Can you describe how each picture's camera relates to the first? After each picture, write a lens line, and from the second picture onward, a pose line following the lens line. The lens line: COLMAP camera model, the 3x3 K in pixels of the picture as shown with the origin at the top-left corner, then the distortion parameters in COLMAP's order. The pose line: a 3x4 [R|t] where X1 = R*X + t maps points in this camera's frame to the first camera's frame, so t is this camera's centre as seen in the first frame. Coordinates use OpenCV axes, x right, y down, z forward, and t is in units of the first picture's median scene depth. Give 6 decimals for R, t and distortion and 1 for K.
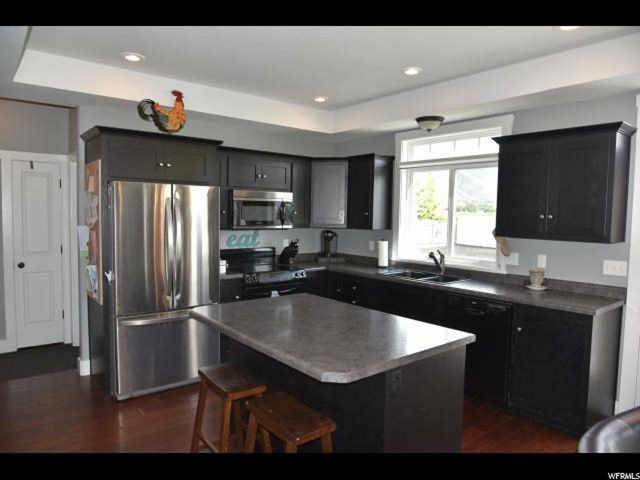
lens RADIAL K [[433.9, 0, 319.7], [0, 433.9, 240.8], [0, 0, 1]] dist [-0.030844, 0.000287]
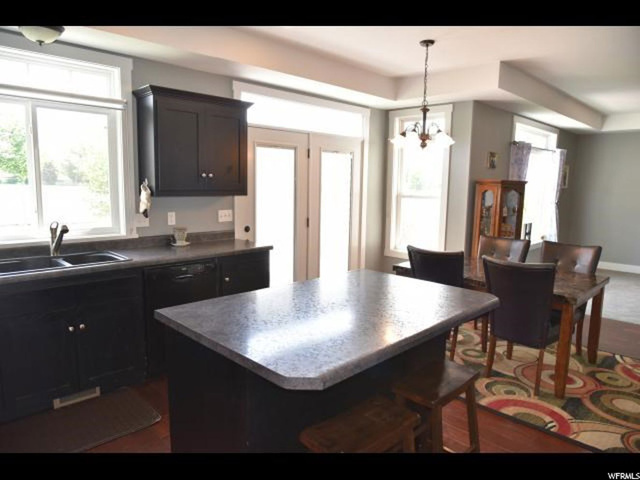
lens RADIAL K [[433.9, 0, 318.8], [0, 433.9, 239.4], [0, 0, 1]] dist [-0.030844, 0.000287]
pose [[-0.106880, -0.149603, 0.982953, -0.493645], [0.041903, 0.987059, 0.154784, -0.043861], [-0.993389, 0.057732, -0.099228, 0.683947]]
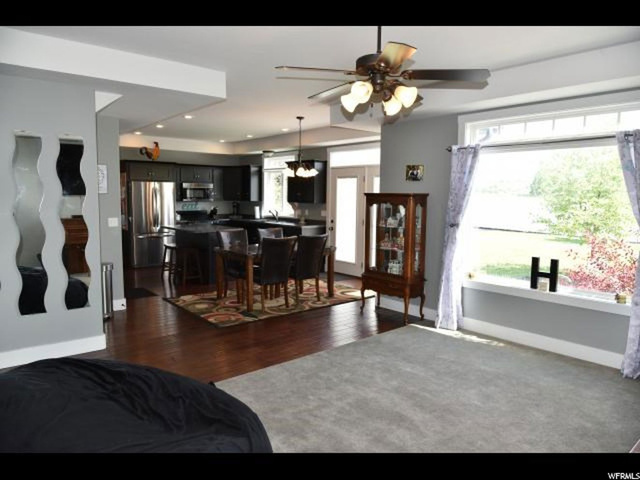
lens RADIAL K [[433.9, 0, 320.1], [0, 433.9, 240.1], [0, 0, 1]] dist [-0.030844, 0.000287]
pose [[0.999658, -0.007931, 0.024908, 0.479552], [0.006874, 0.999083, 0.042263, 0.092470], [-0.025221, -0.042077, 0.998796, -1.334062]]
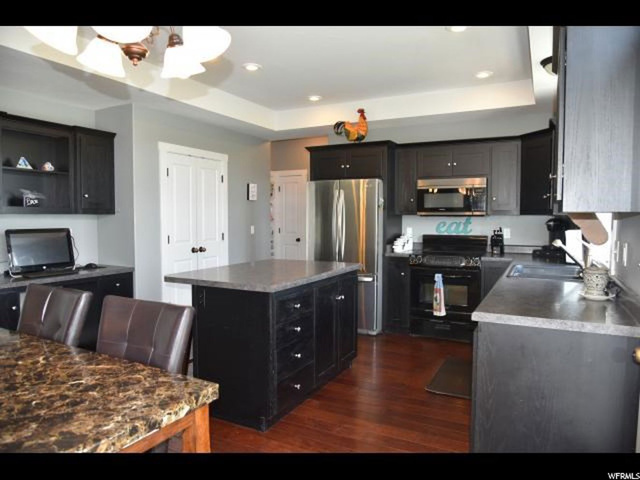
lens RADIAL K [[433.9, 0, 317.9], [0, 433.9, 238.9], [0, 0, 1]] dist [-0.030844, 0.000287]
pose [[0.385591, 0.034037, -0.922042, 0.801473], [-0.052197, 0.998524, 0.015032, 0.033870], [0.921192, 0.042331, 0.386798, 0.361247]]
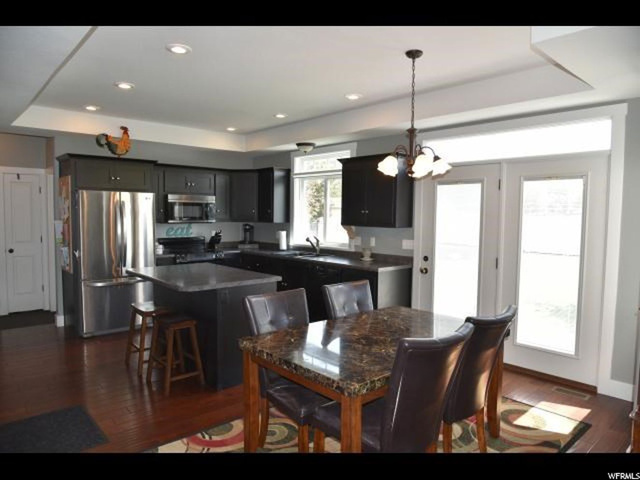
lens RADIAL K [[433.9, 0, 319.3], [0, 433.9, 240.9], [0, 0, 1]] dist [-0.030844, 0.000287]
pose [[0.998712, -0.009329, 0.049867, 0.232576], [0.009216, 0.999954, 0.002500, 0.035277], [-0.049888, -0.002037, 0.998753, -0.444705]]
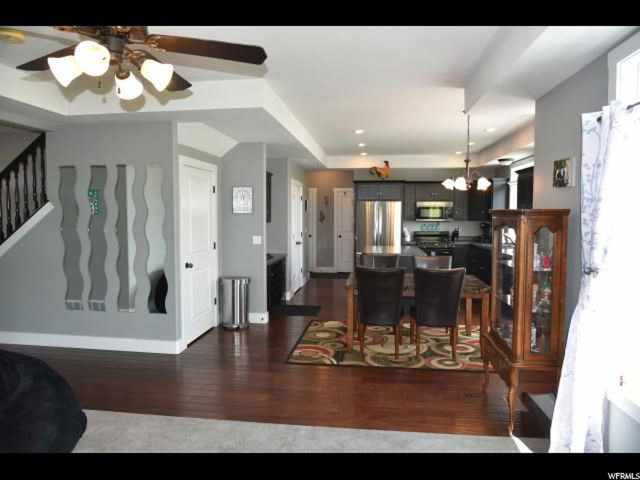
lens RADIAL K [[433.9, 0, 317.1], [0, 433.9, 241.2], [0, 0, 1]] dist [-0.030844, 0.000287]
pose [[0.688112, 0.032325, -0.724884, 1.056538], [-0.035408, 0.999313, 0.010951, 0.069393], [0.724740, 0.018131, 0.688784, -0.824258]]
